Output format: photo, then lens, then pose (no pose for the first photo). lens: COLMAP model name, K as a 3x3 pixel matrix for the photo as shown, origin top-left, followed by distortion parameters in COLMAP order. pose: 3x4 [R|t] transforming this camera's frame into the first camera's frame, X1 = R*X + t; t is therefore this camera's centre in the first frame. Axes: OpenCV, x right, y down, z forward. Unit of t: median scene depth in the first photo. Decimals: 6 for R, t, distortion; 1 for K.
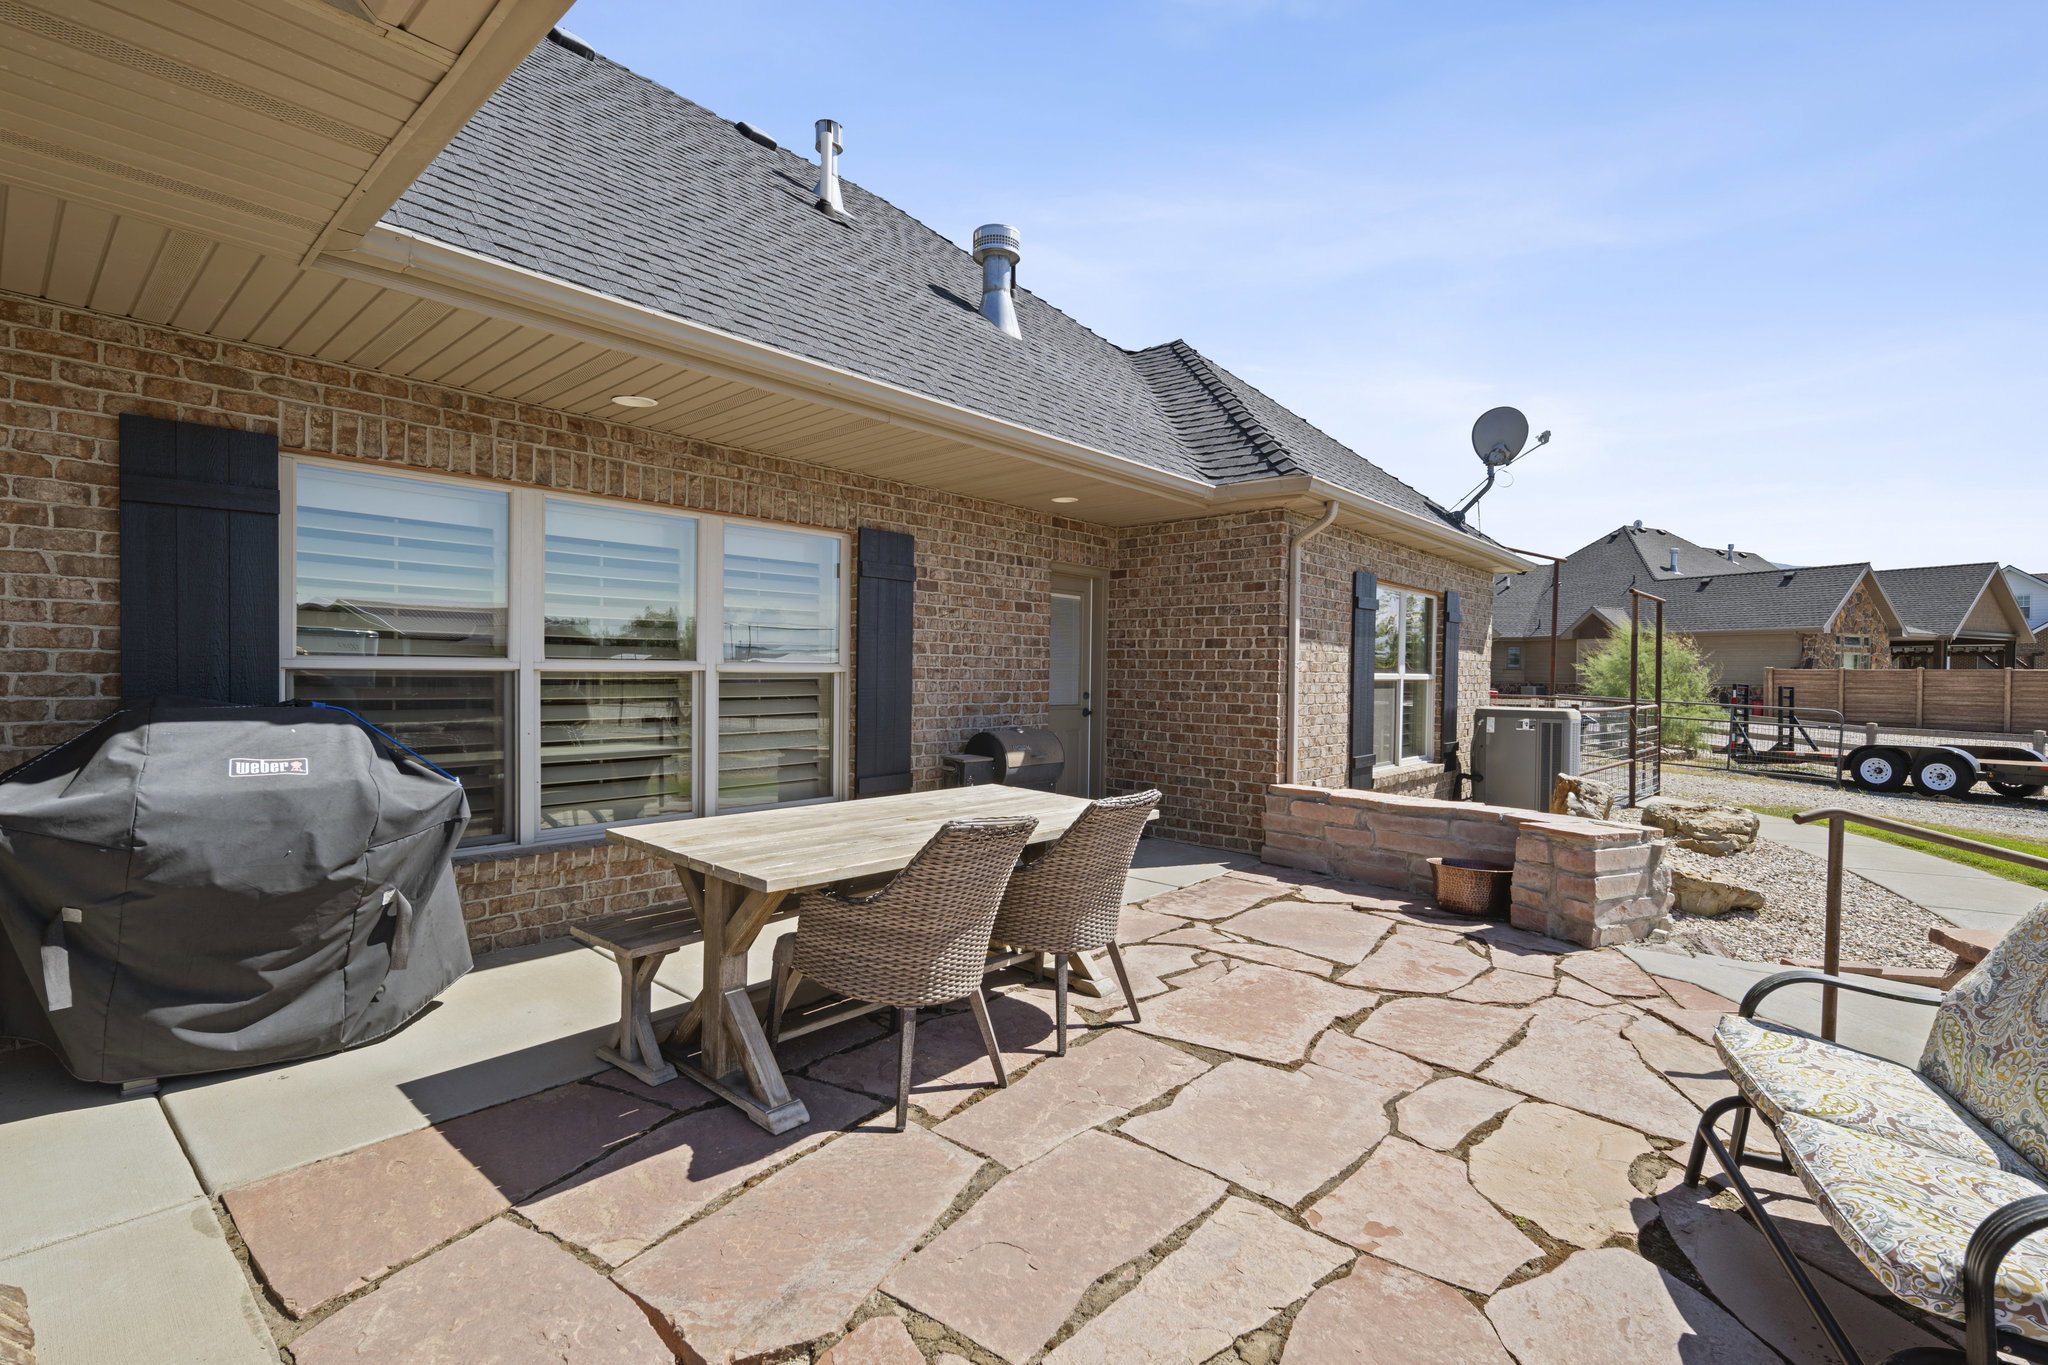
lens RADIAL K [[918.0, 0, 1024.0], [0, 918.0, 682.5], [0, 0, 1]] dist [0.000004, 0.000050]
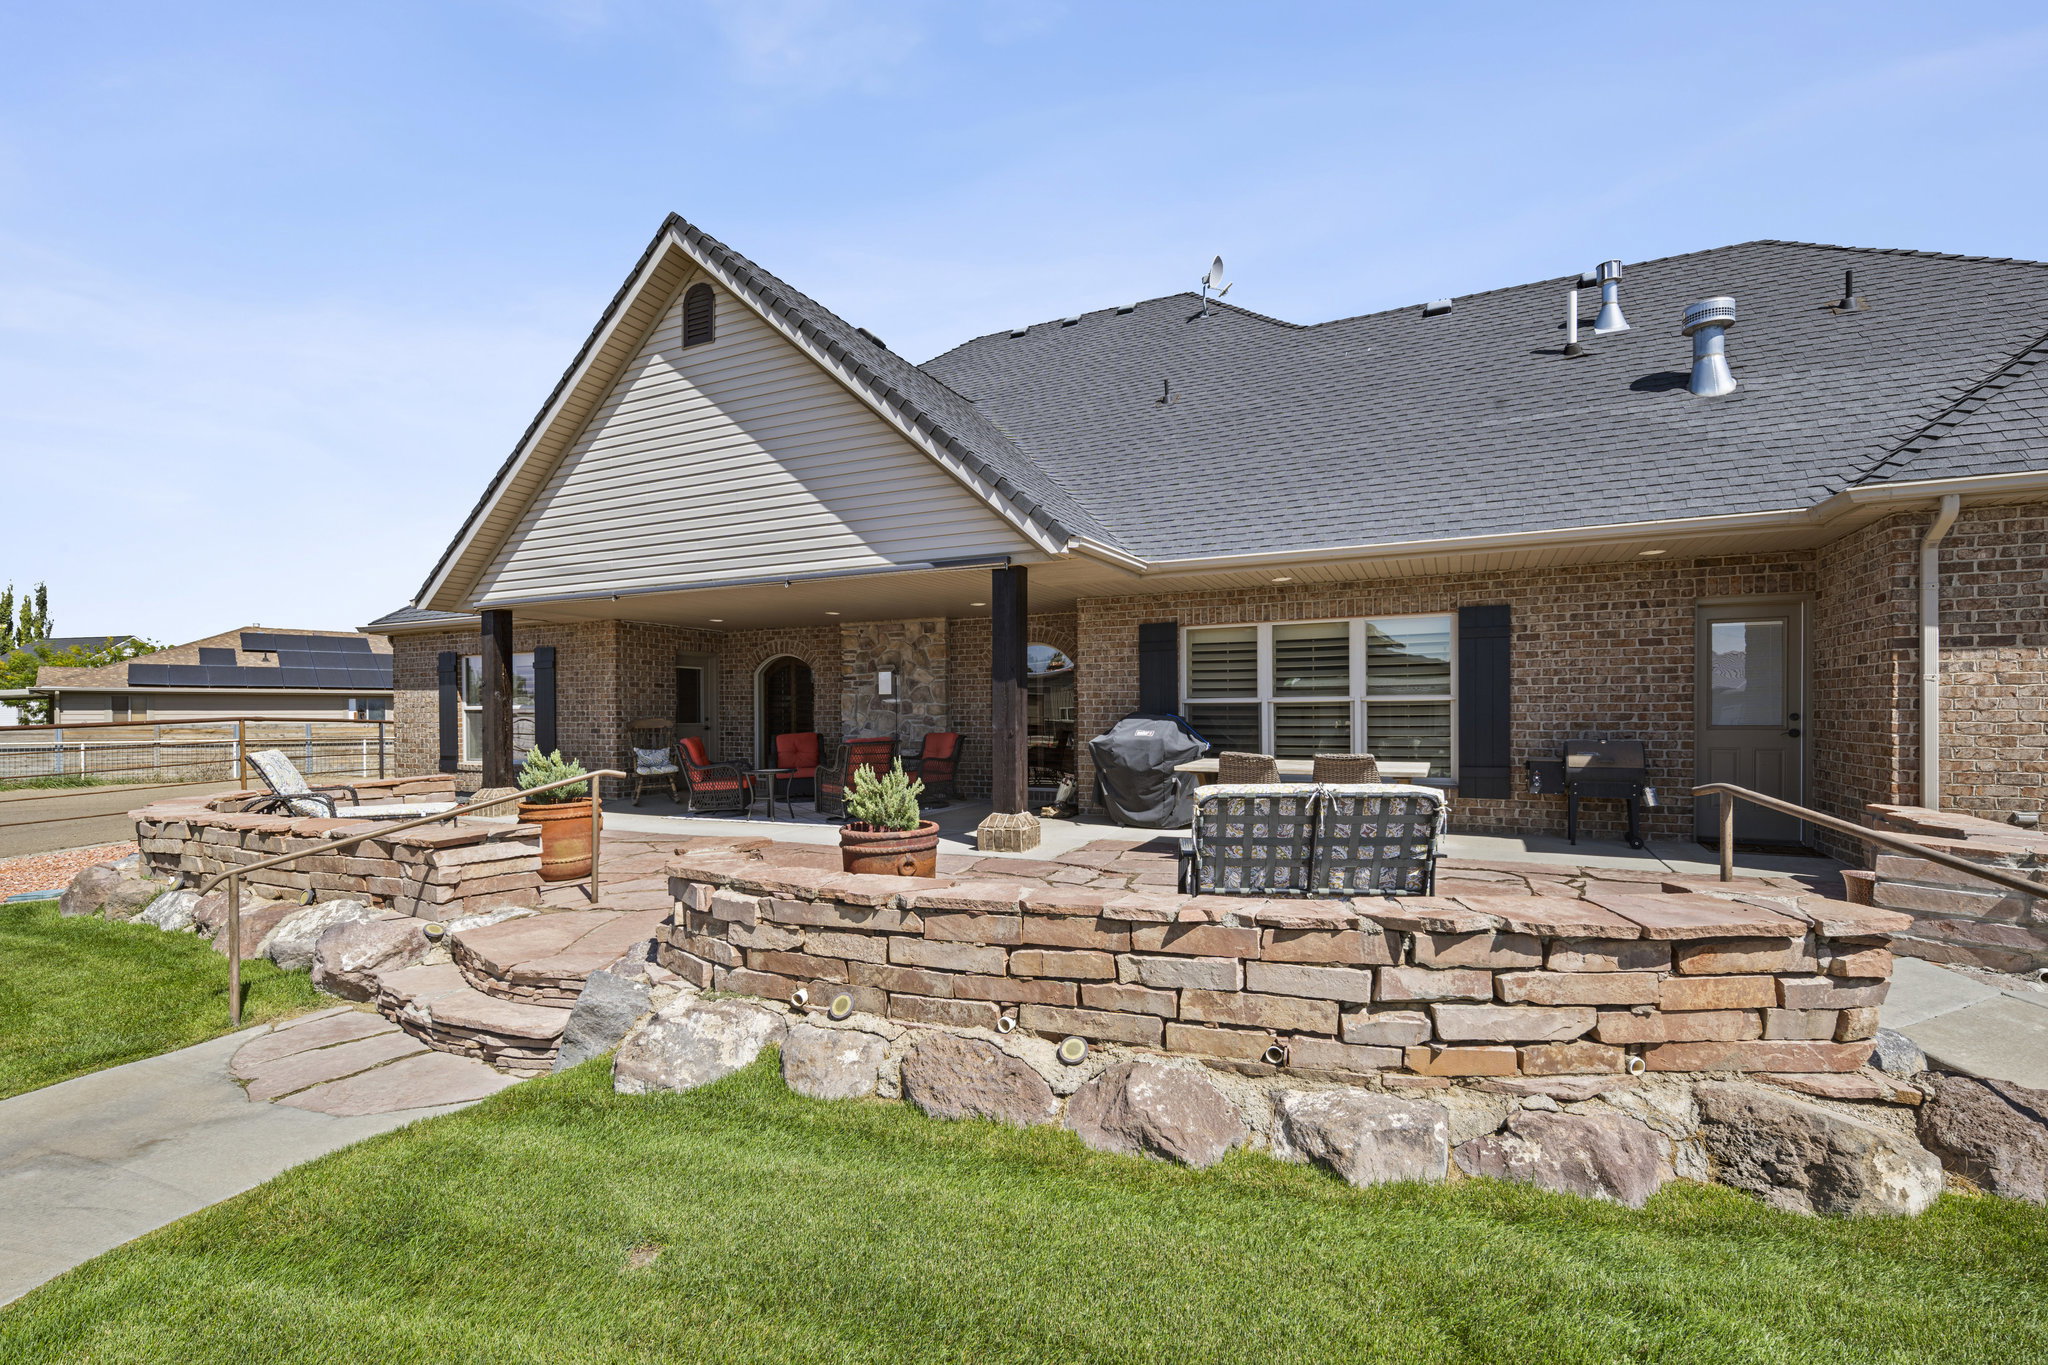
lens RADIAL K [[899.6, 0, 1028.8], [0, 899.6, 687.2], [0, 0, 1]] dist [-0.000311, 0.000133]
pose [[0.270119, -0.040979, -0.961954, 1.195404], [-0.001442, 0.999076, -0.042965, 0.038190], [0.962826, 0.012993, 0.269810, -0.136845]]
